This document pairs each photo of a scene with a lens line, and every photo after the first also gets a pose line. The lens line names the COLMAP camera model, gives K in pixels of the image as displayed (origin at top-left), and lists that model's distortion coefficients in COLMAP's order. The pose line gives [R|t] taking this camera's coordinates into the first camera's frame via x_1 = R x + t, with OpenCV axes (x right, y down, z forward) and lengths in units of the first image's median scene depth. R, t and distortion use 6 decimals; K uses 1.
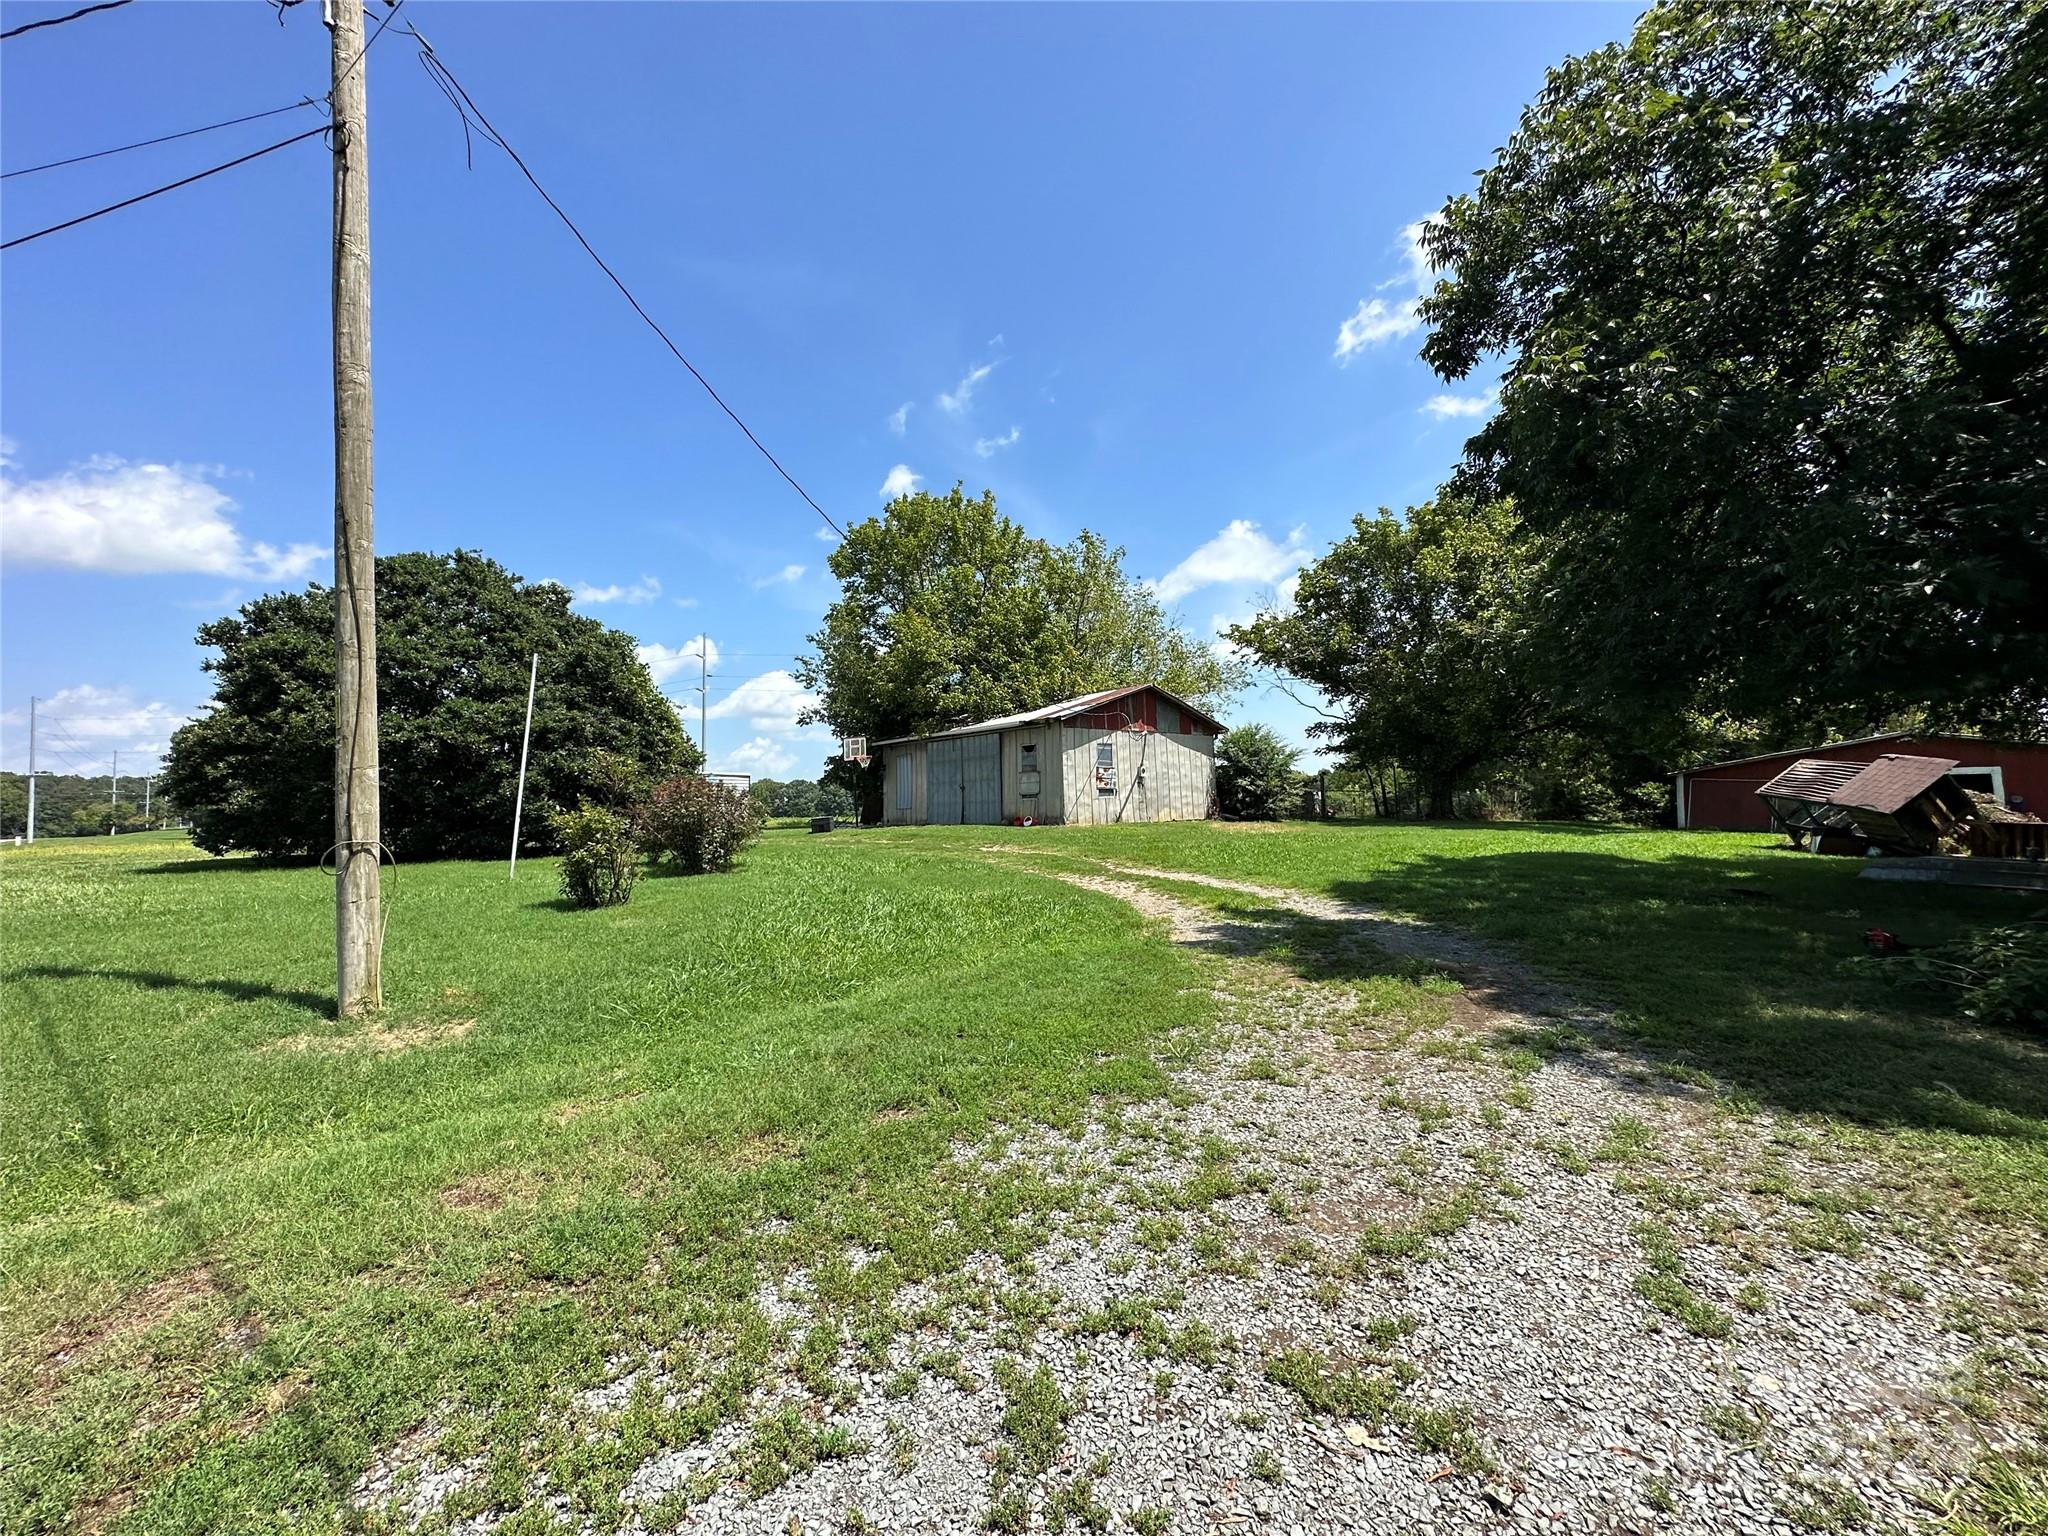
lens RADIAL K [[817.0, 0, 1024.0], [0, 817.0, 768.0], [0, 0, 1]] dist [-0.002798, 0.000608]
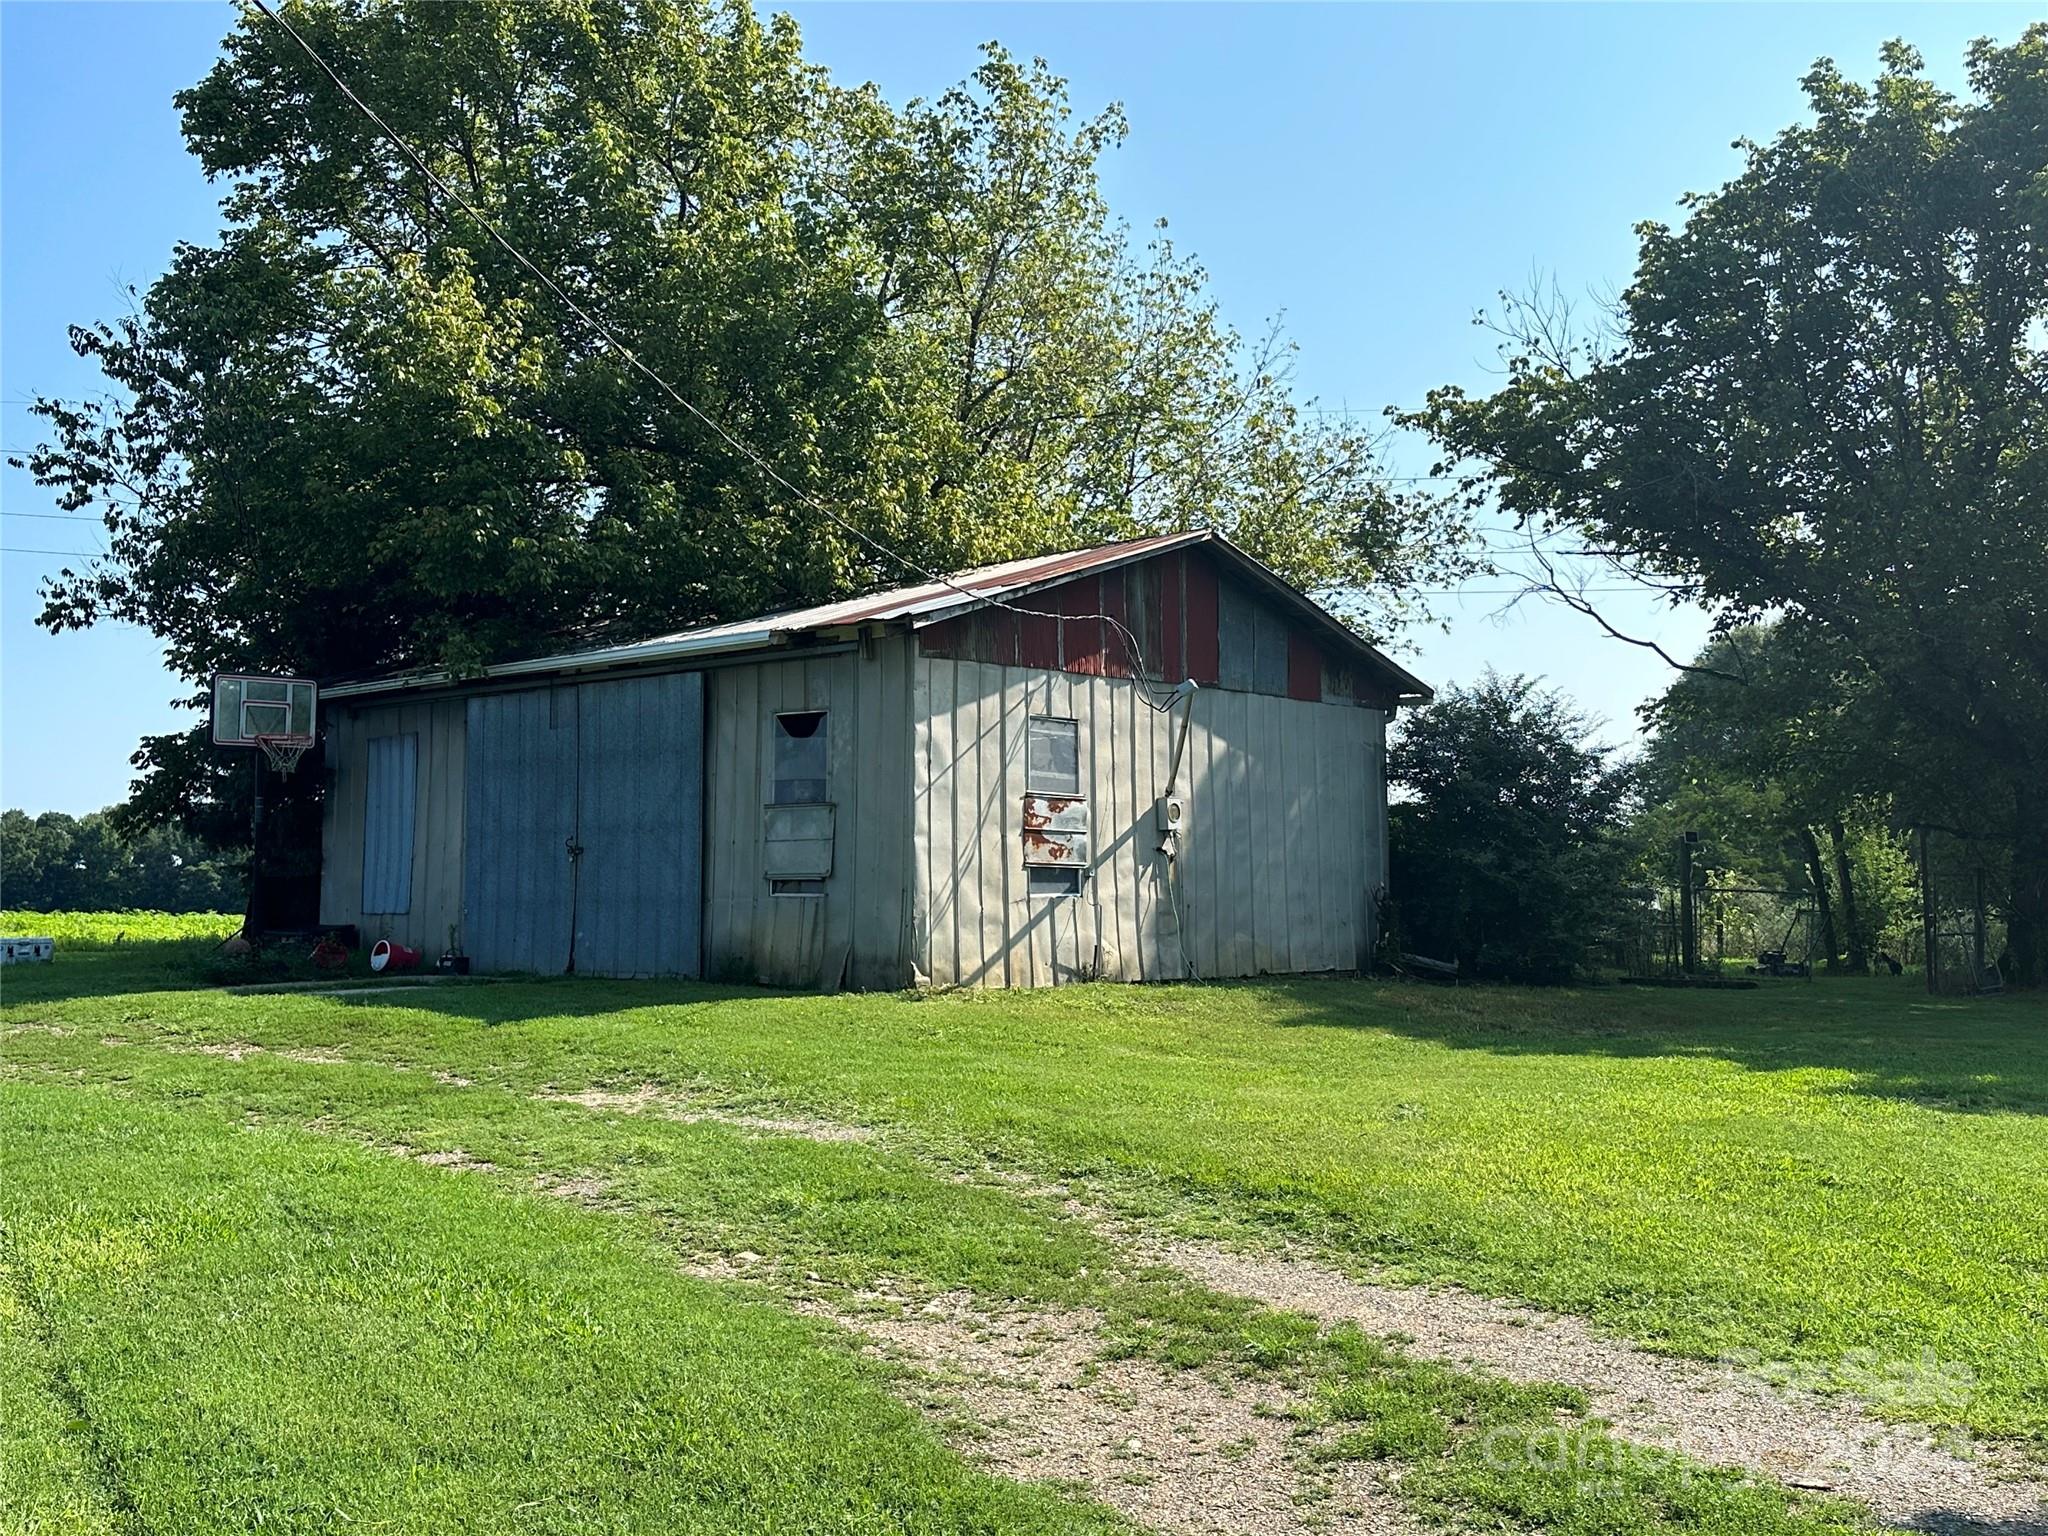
lens RADIAL K [[2067.6, 0, 1095.3], [0, 2067.6, 773.2], [0, 0, 1]] dist [0.007130, -0.006330]
pose [[0.990458, 0.030800, 0.134330, 0.010223], [-0.029202, 0.999478, -0.013850, 0.000616], [-0.134686, 0.009795, 0.990840, 0.210494]]
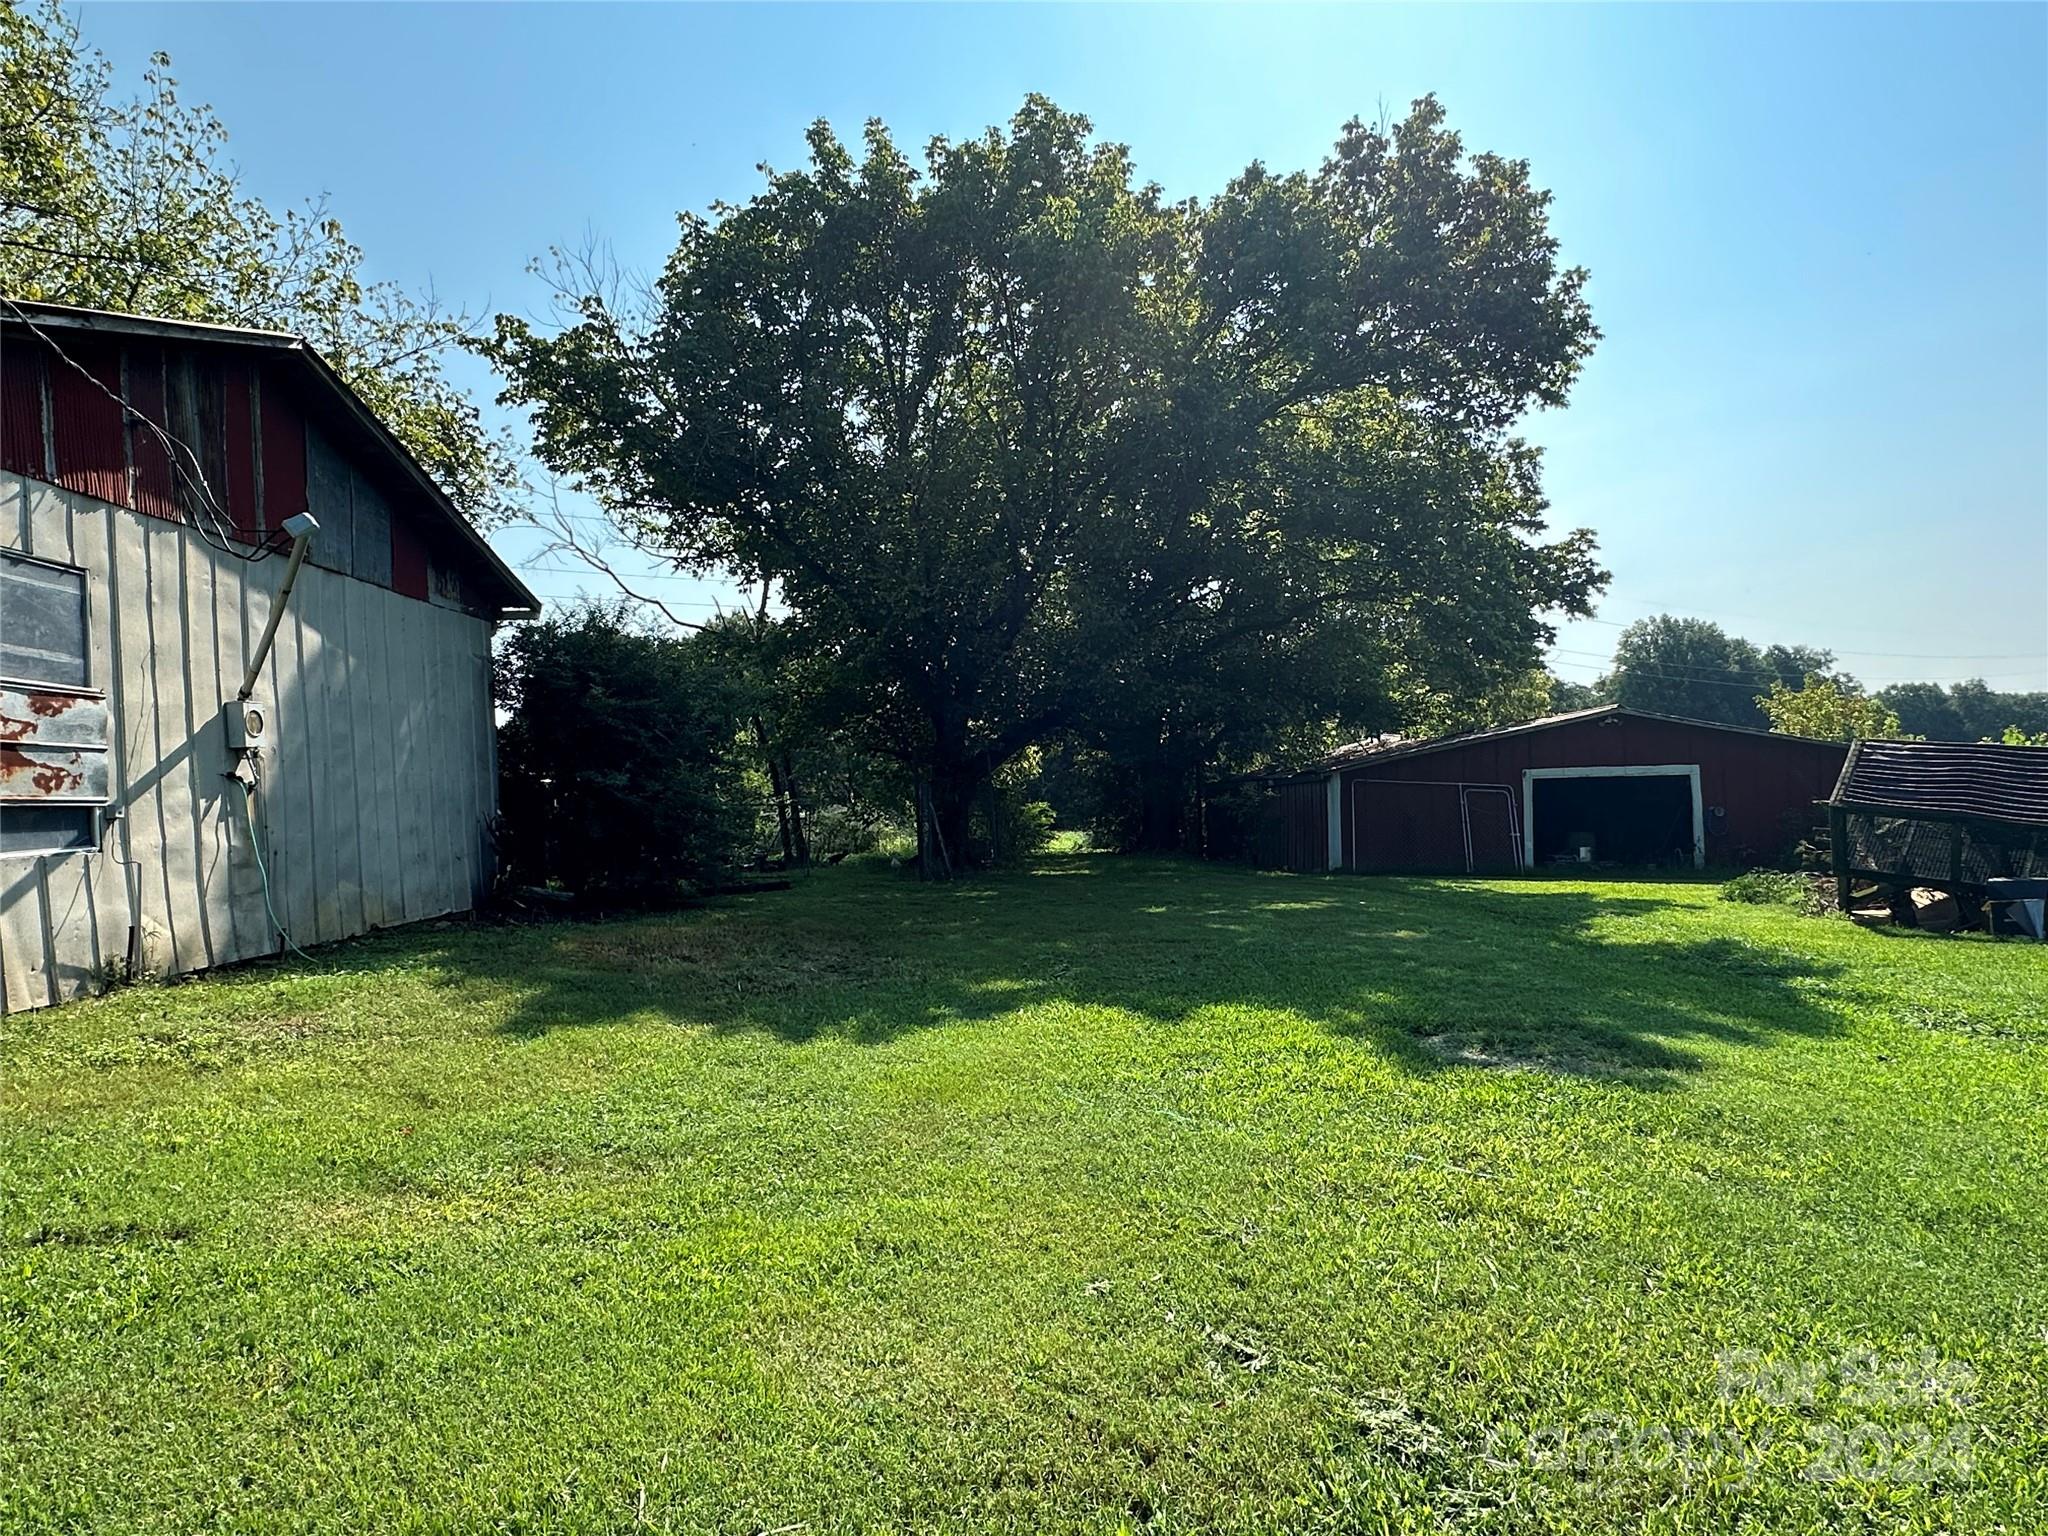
lens RADIAL K [[1183.7, 0, 989.0], [0, 1183.7, 777.2], [0, 0, 1]] dist [-0.002331, 0.002698]
pose [[0.686233, 0.007177, 0.727346, 0.046739], [-0.015017, 0.999878, 0.004302, 0.012926], [-0.727227, -0.013874, 0.686257, 0.588039]]
